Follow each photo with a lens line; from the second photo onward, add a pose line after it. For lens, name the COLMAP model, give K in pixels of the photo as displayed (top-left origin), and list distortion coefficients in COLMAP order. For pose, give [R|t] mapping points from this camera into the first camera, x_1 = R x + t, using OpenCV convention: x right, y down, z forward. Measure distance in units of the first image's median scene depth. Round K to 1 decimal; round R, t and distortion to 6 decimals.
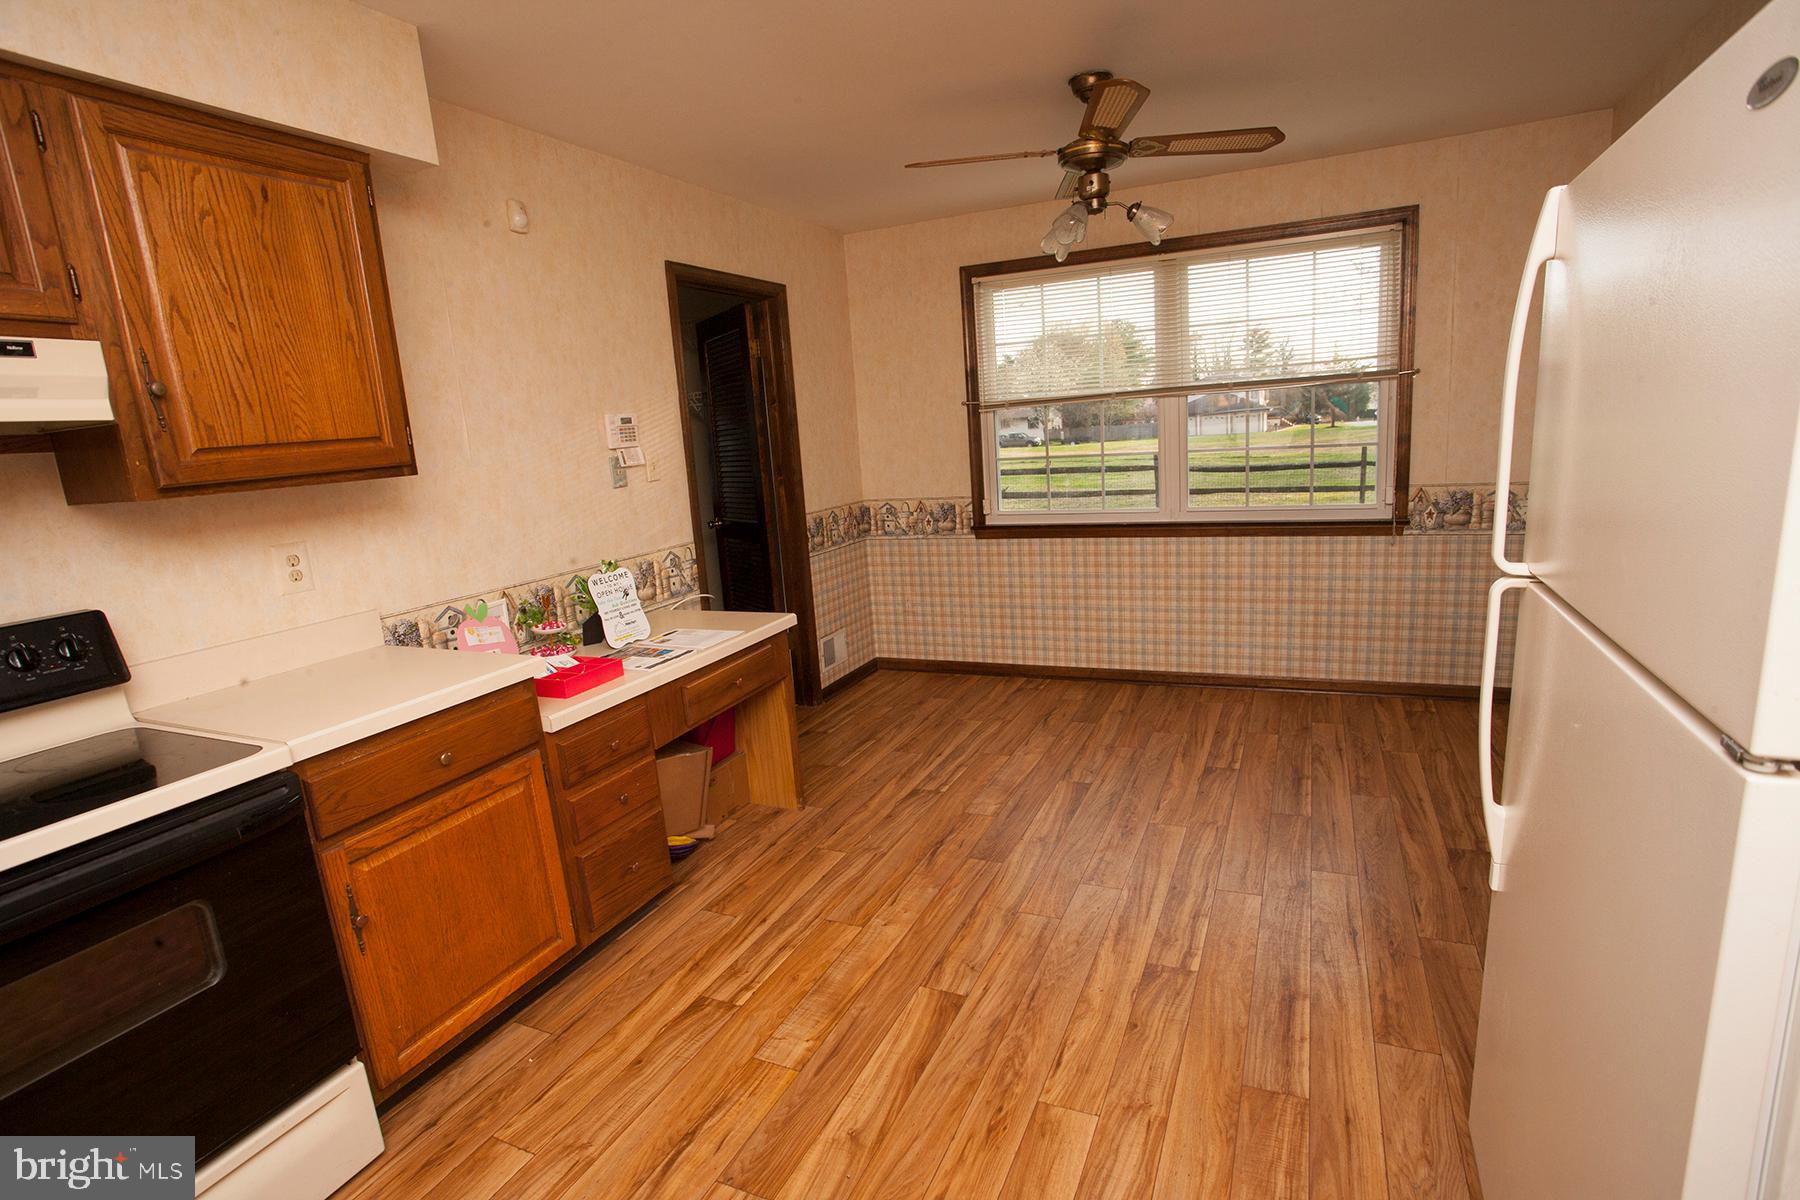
lens RADIAL K [[883.0, 0, 900.0], [0, 883.0, 600.0], [0, 0, 1]] dist [-0.072542, 0.034264]
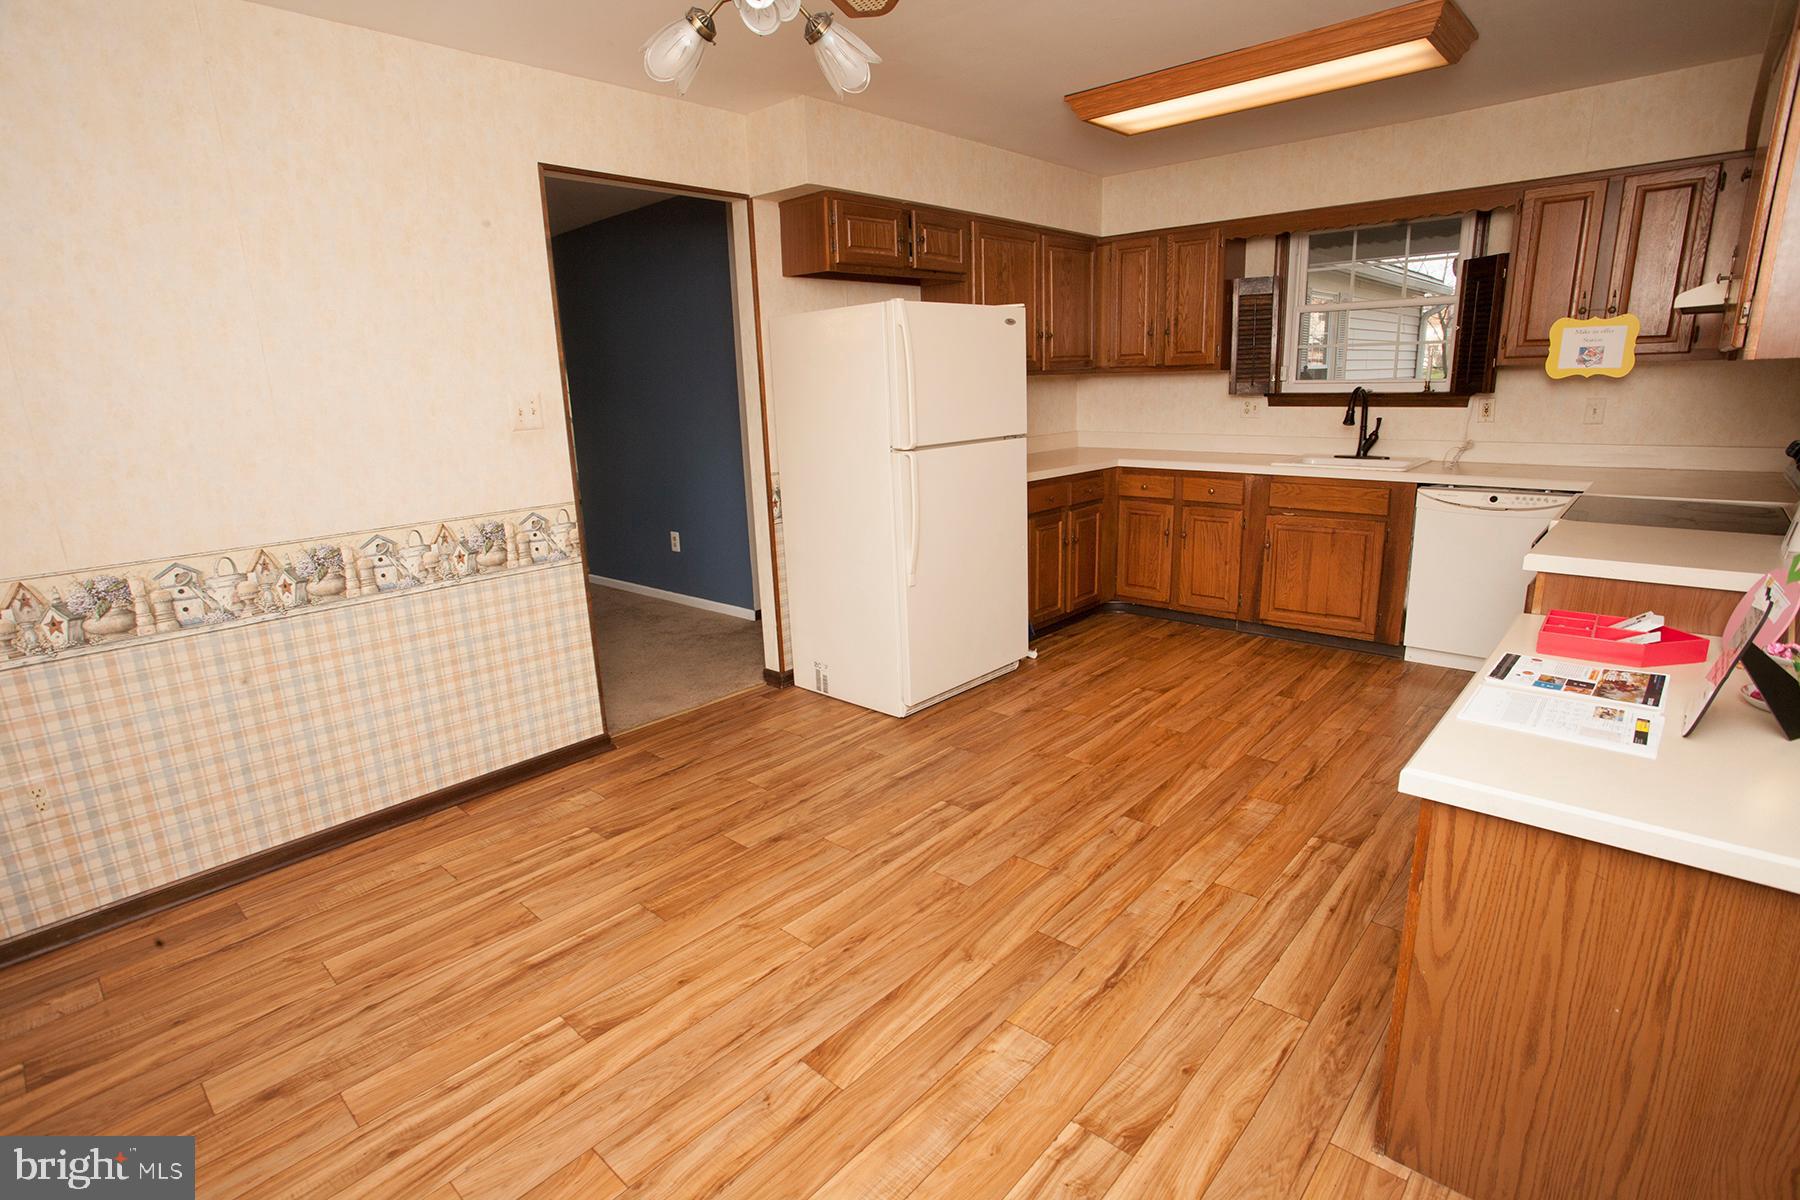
lens RADIAL K [[883.0, 0, 900.0], [0, 883.0, 600.0], [0, 0, 1]] dist [-0.072542, 0.034264]
pose [[-0.948667, 0.027013, 0.315122, -0.025610], [0.157044, 0.905075, 0.395191, -0.355035], [-0.274534, 0.424393, -0.862857, 1.854886]]
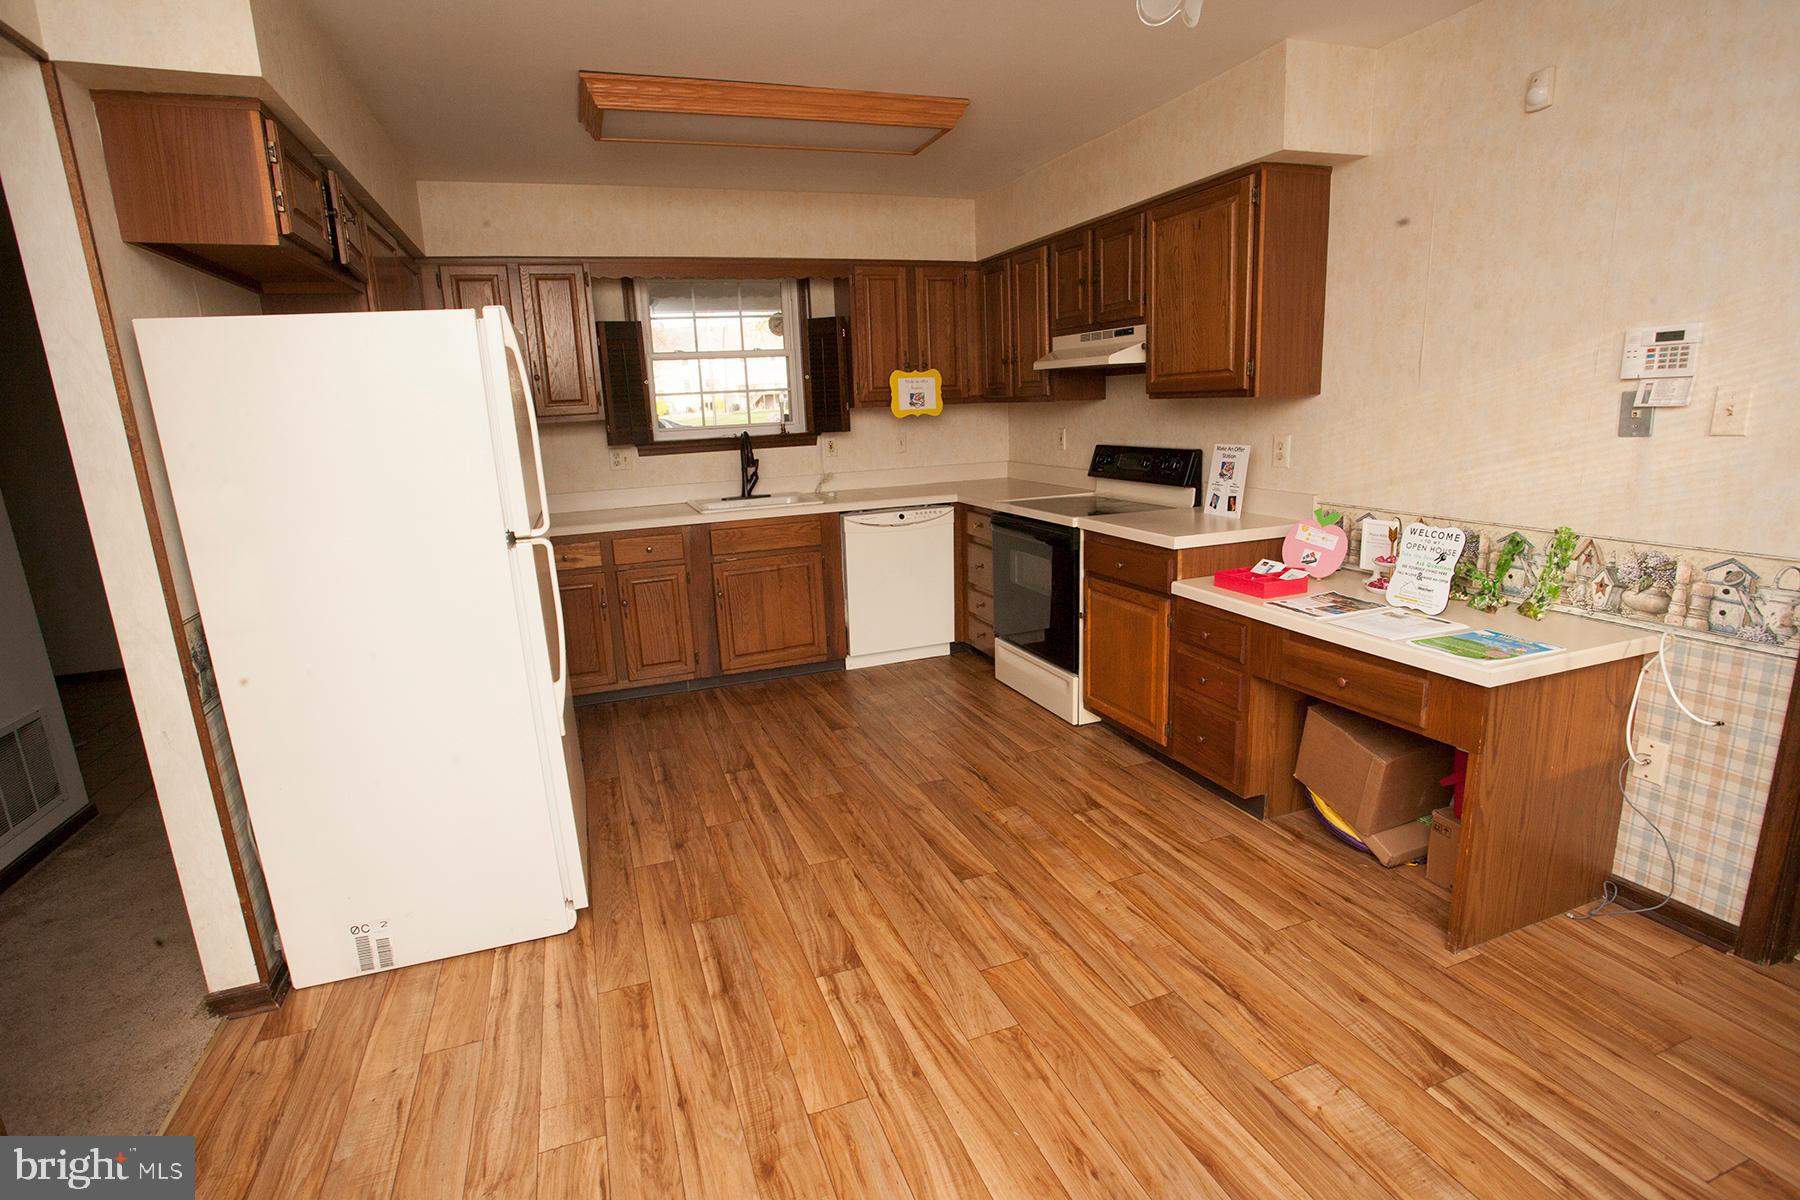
lens RADIAL K [[883.0, 0, 900.0], [0, 883.0, 600.0], [0, 0, 1]] dist [-0.072542, 0.034264]
pose [[-0.700341, 0.254634, -0.666846, 0.753617], [-0.046236, 0.916064, 0.398357, -0.337161], [0.712309, 0.309818, -0.629785, 1.415567]]
